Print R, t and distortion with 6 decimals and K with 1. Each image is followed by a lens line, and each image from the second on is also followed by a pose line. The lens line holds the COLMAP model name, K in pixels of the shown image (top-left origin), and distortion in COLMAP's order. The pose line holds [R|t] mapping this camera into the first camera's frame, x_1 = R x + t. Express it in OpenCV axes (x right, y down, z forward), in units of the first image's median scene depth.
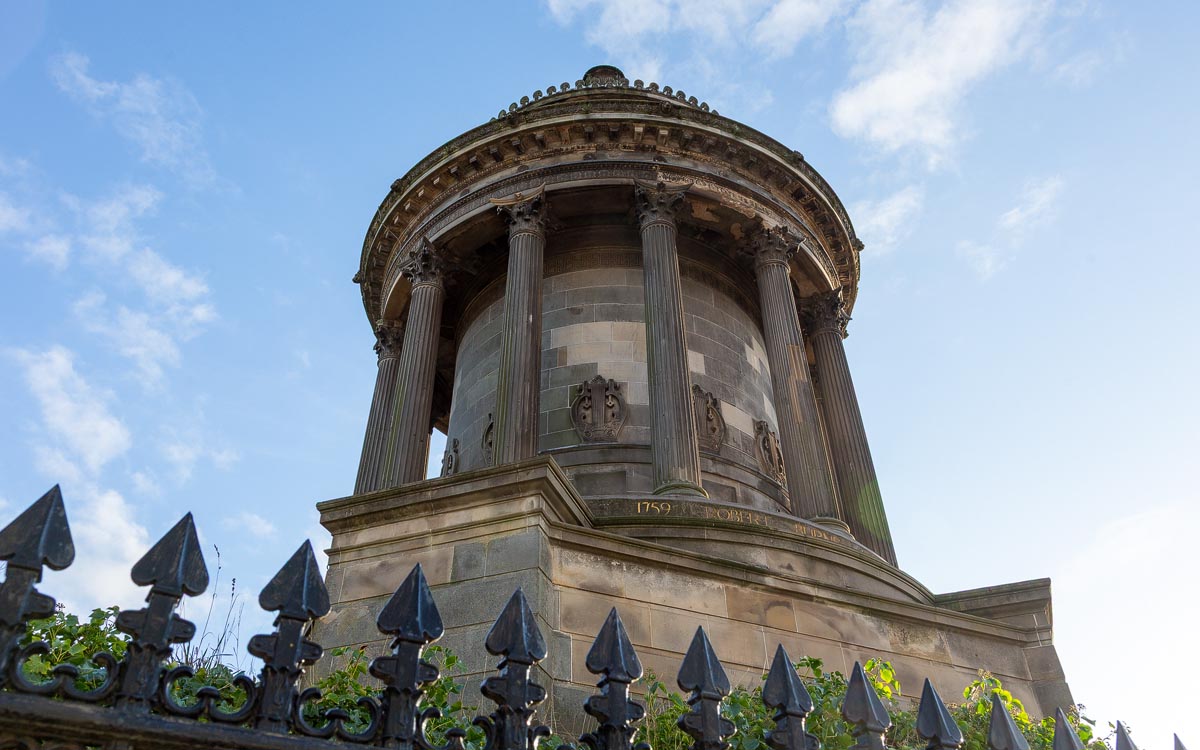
lens RADIAL K [[953.8, 0, 599.1], [0, 953.8, 373.8], [0, 0, 1]] dist [0.006013, -0.000747]
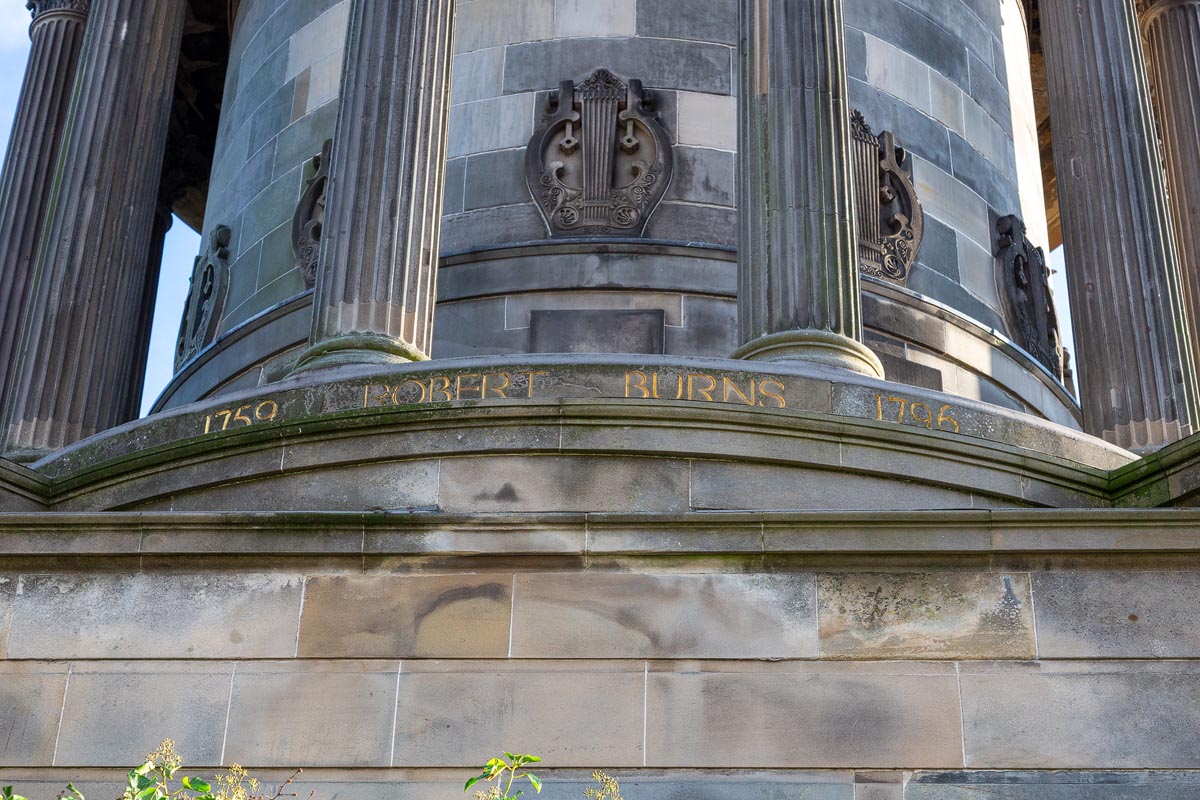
lens RADIAL K [[2352.2, 0, 600.4], [0, 2352.2, 400.4], [0, 0, 1]] dist [-0.013448, 0.000000]
pose [[0.895408, -0.231356, -0.380420, 0.591401], [0.266108, 0.963086, 0.040637, 0.139239], [0.356975, -0.137620, 0.923921, 0.162863]]
